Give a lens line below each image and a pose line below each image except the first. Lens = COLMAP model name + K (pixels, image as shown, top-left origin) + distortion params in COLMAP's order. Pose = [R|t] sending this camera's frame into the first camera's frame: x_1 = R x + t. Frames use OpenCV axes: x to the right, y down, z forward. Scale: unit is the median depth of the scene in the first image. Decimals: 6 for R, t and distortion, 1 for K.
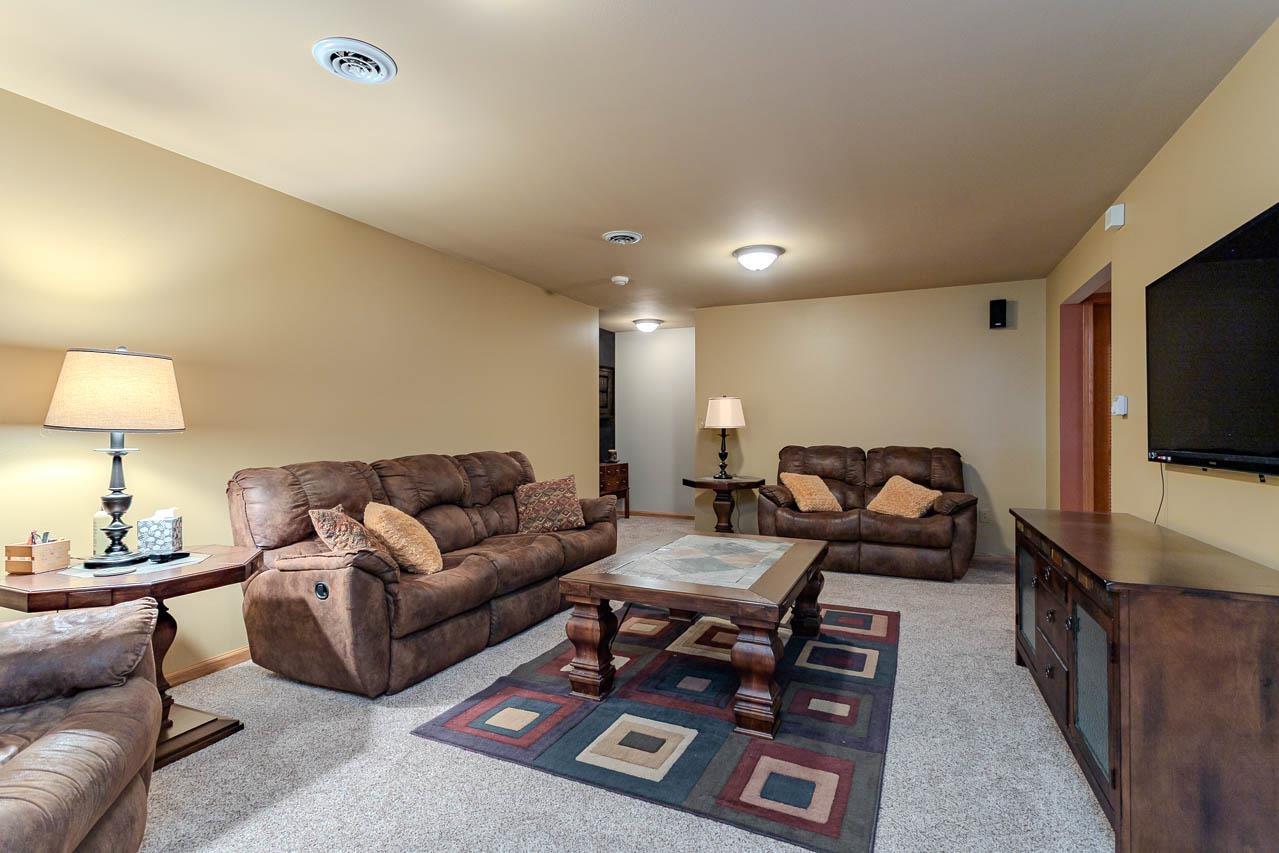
lens RADIAL K [[609.3, 0, 641.0], [0, 609.3, 426.2], [0, 0, 1]] dist [0.000974, 0.000165]
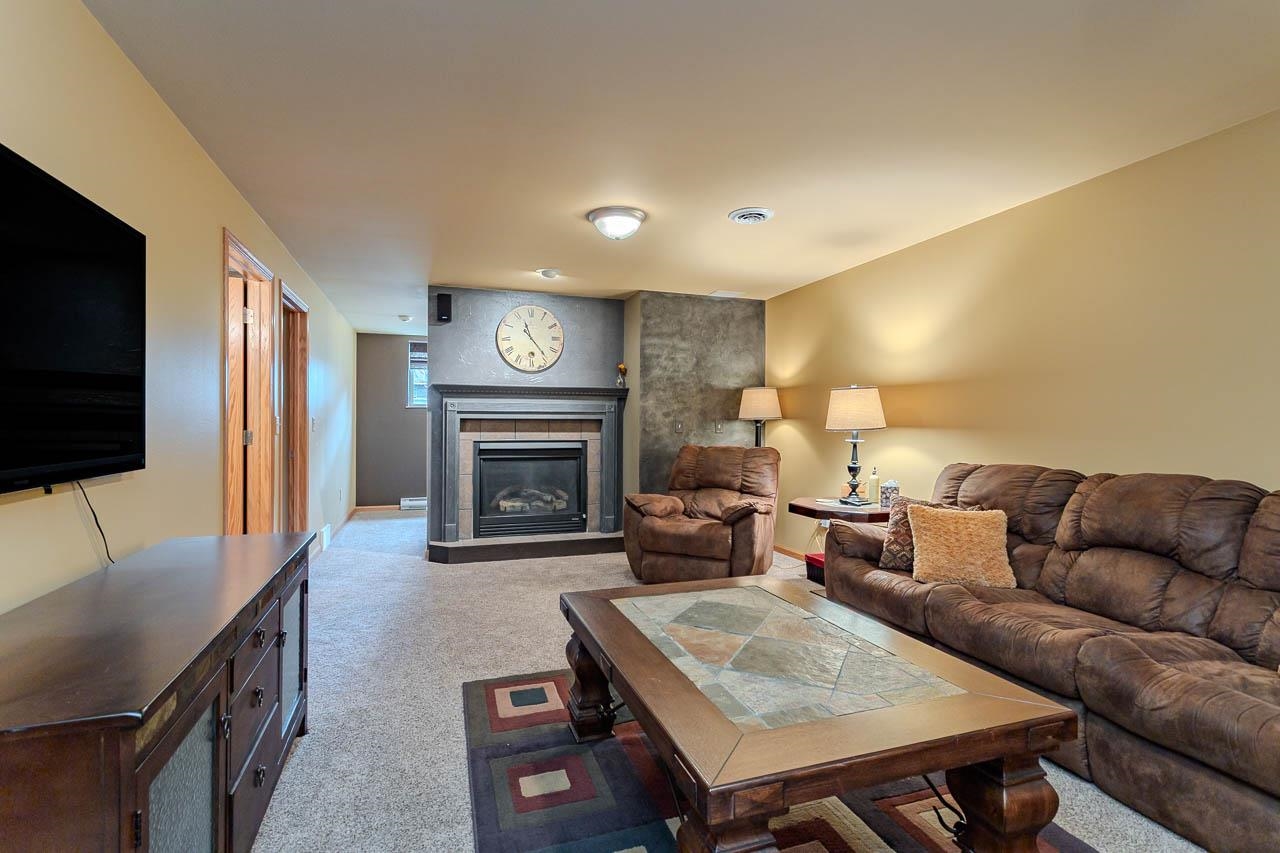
lens RADIAL K [[603.8, 0, 637.6], [0, 603.8, 427.0], [0, 0, 1]] dist [0.000054, 0.001158]
pose [[-0.732177, -0.002020, -0.681111, 0.860153], [0.001699, 0.999987, -0.004793, 0.004473], [0.681112, -0.004667, -0.732165, 1.888775]]
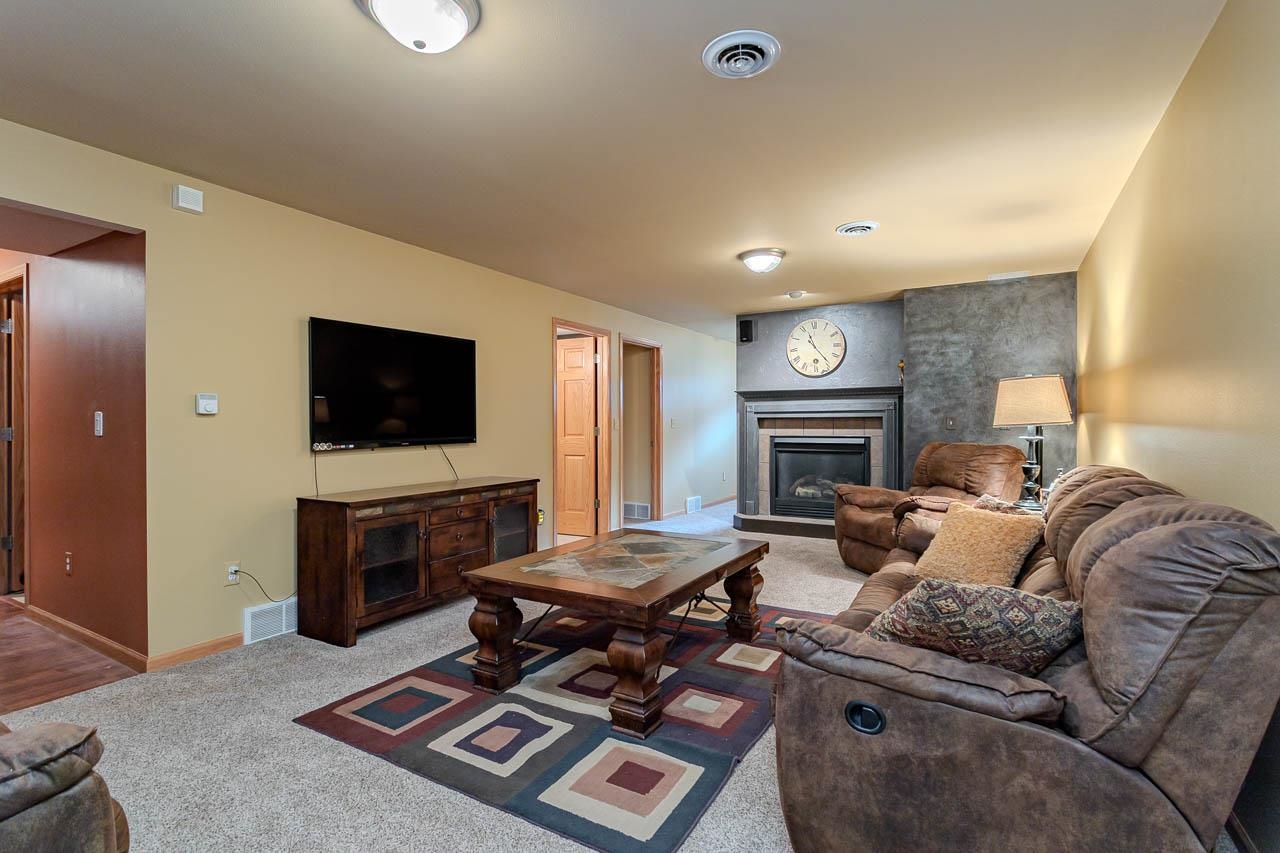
lens RADIAL K [[609.7, 0, 641.5], [0, 609.7, 426.2], [0, 0, 1]] dist [0.000974, 0.000165]
pose [[-0.994005, 0.000781, 0.109330, -0.010912], [0.000187, 0.999985, -0.005448, 0.016417], [-0.109332, -0.005395, -0.993991, 2.729821]]
